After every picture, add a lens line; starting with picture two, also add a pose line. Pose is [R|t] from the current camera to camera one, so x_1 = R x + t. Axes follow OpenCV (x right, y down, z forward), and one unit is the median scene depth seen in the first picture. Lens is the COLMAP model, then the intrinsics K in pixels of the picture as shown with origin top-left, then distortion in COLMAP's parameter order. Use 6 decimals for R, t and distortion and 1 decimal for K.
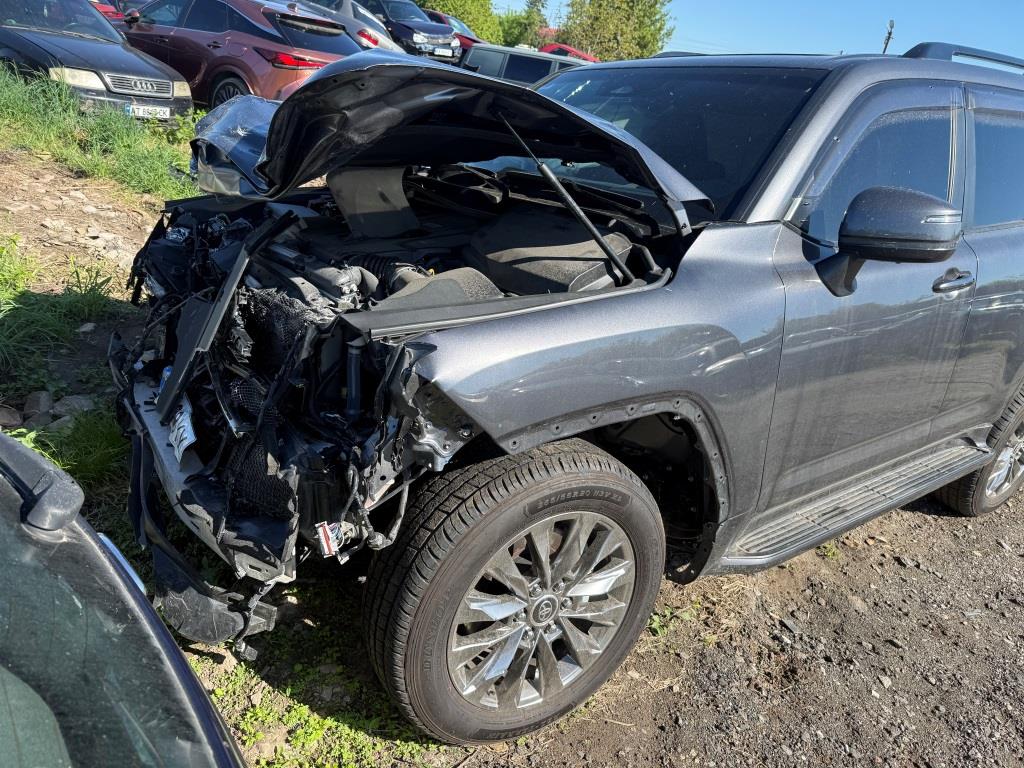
lens RADIAL K [[746.8, 0, 509.7], [0, 746.8, 383.2], [0, 0, 1]] dist [0.048259, -0.063272]
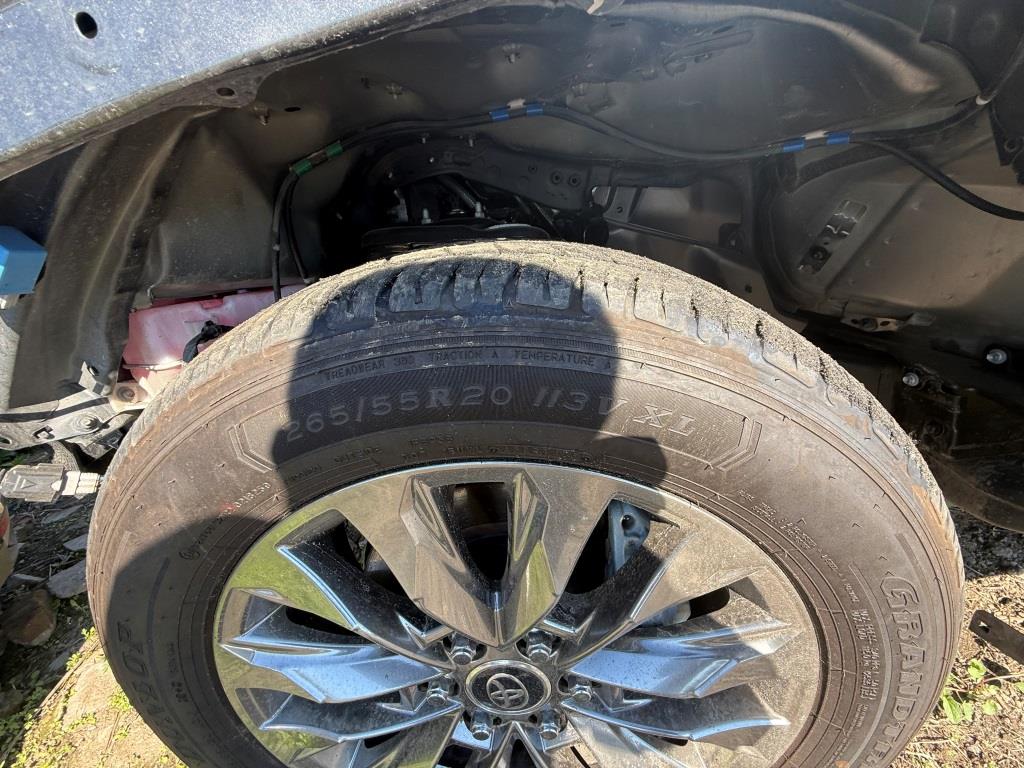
lens RADIAL K [[408.2, 0, 507.3], [0, 408.2, 383.9], [0, 0, 1]] dist [0.003343, -0.000753]
pose [[0.788813, -0.001815, -0.614630, 0.179415], [0.054557, 0.996255, 0.067075, 0.126500], [0.612207, -0.086442, 0.785958, 0.842256]]
